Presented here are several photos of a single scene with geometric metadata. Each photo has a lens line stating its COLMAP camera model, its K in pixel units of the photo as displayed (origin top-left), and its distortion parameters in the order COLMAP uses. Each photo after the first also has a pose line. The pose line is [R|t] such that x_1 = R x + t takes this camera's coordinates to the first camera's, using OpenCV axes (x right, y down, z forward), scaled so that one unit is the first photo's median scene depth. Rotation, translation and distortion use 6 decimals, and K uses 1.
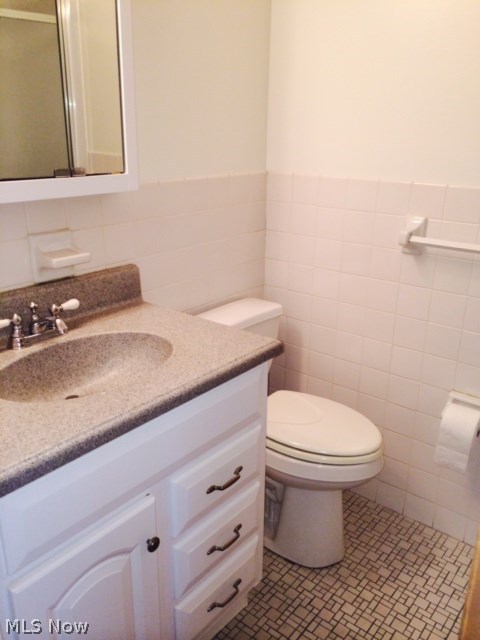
lens RADIAL K [[554.7, 0, 240.6], [0, 554.7, 320.0], [0, 0, 1]] dist [0.052504, 0.004235]
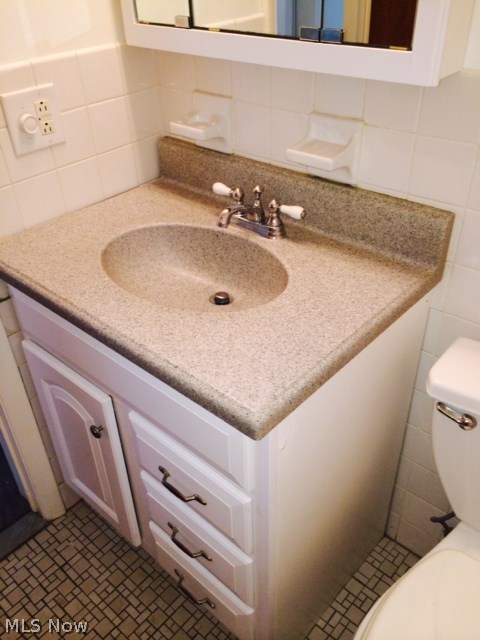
lens RADIAL K [[554.7, 0, 240.1], [0, 554.7, 319.3], [0, 0, 1]] dist [0.052504, 0.004235]
pose [[-0.050507, 0.562227, -0.825439, 0.458841], [-0.302111, 0.779172, 0.549199, -0.329065], [0.951934, 0.277113, 0.130501, 0.874779]]
